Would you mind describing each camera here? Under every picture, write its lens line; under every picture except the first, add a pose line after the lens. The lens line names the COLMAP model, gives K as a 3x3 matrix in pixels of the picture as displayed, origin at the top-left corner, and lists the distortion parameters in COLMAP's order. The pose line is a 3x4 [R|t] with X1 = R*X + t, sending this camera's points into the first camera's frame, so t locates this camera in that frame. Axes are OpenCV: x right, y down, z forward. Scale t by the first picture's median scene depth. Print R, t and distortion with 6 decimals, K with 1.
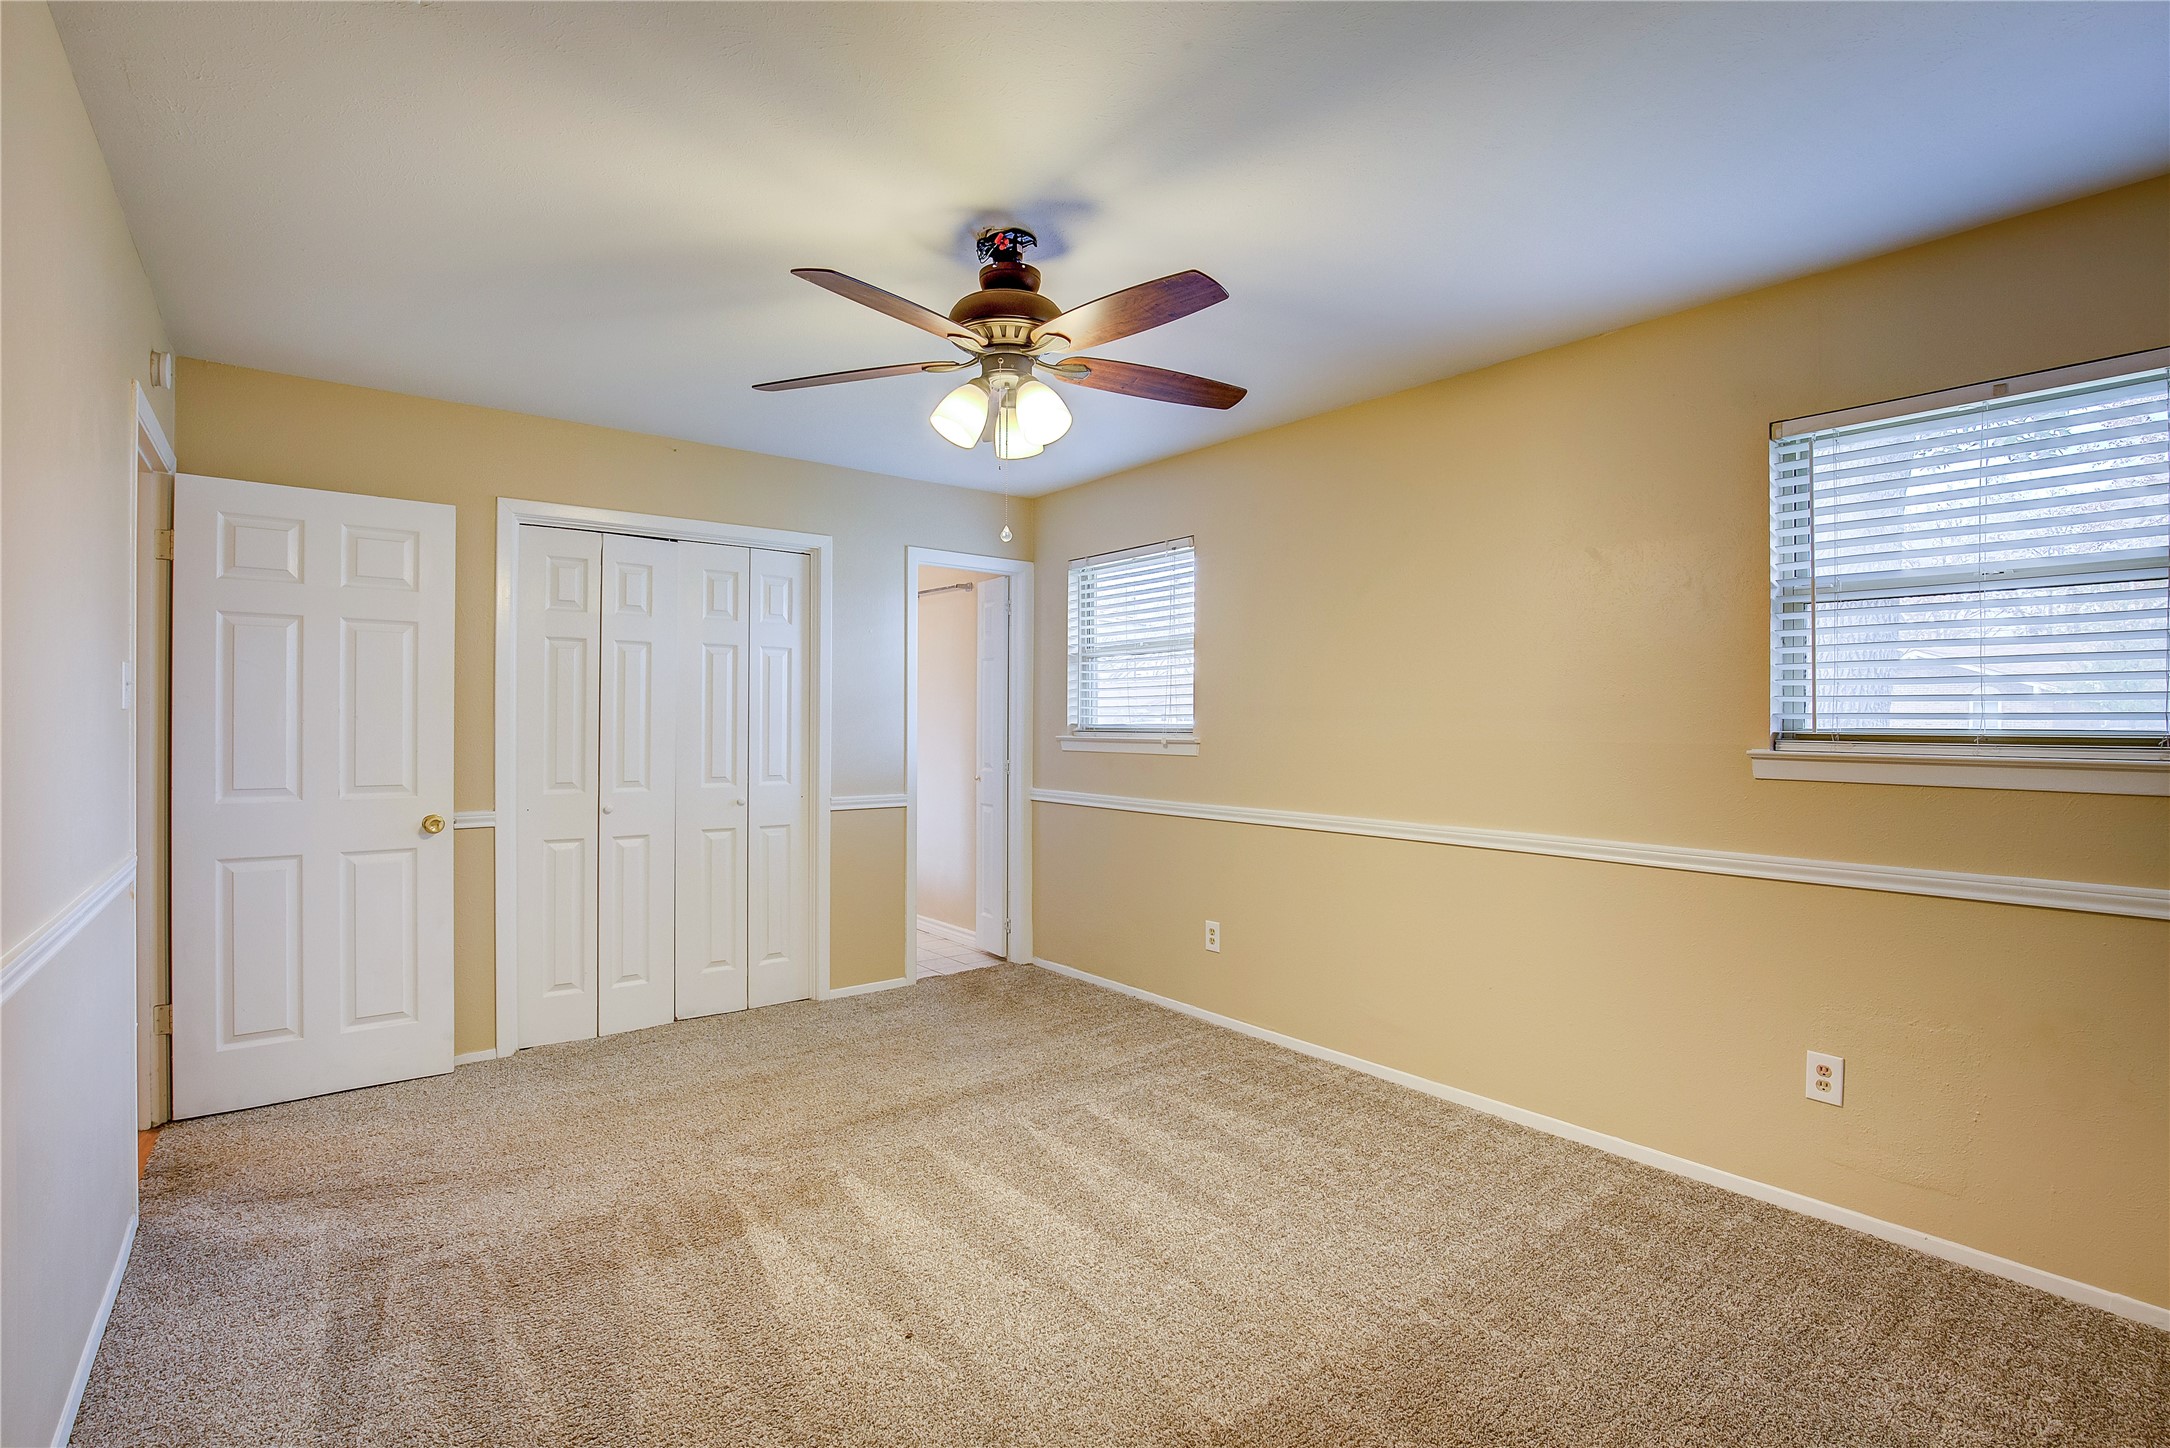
lens RADIAL K [[993.3, 0, 1097.8], [0, 993.3, 723.4], [0, 0, 1]] dist [-0.034856, 0.004920]
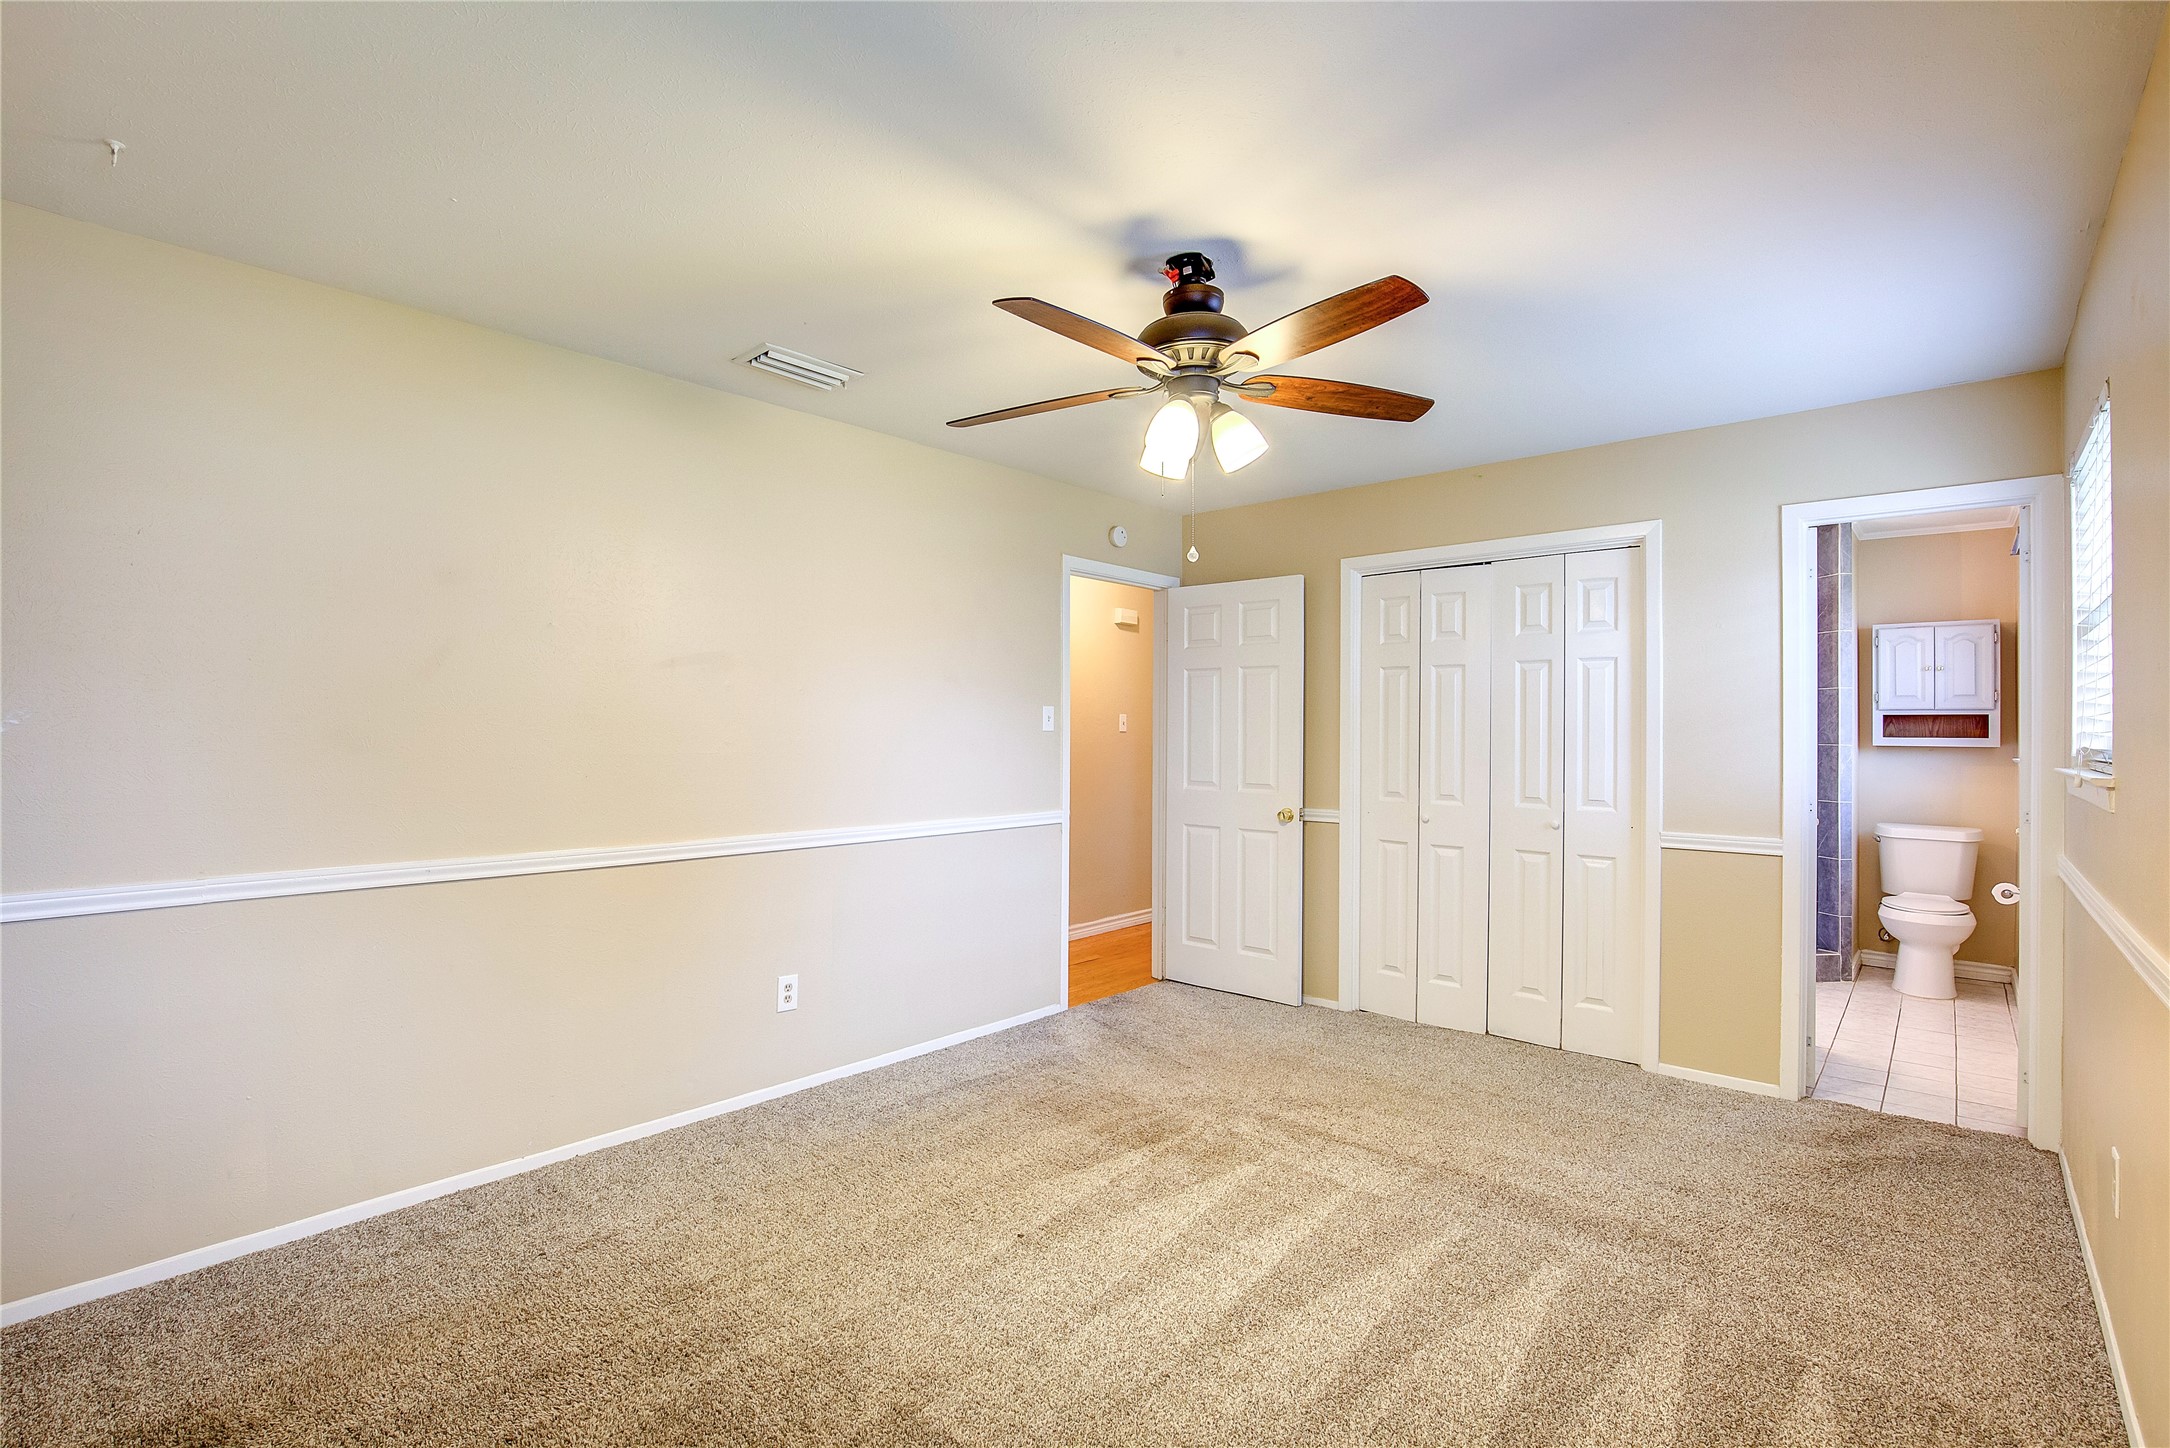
lens RADIAL K [[993.3, 0, 1086.9], [0, 993.3, 722.8], [0, 0, 1]] dist [-0.034856, 0.004920]
pose [[0.163769, -0.012266, -0.986422, 0.548714], [-0.006284, 0.999889, -0.013476, -0.003235], [0.986479, 0.008405, 0.163674, 0.453275]]
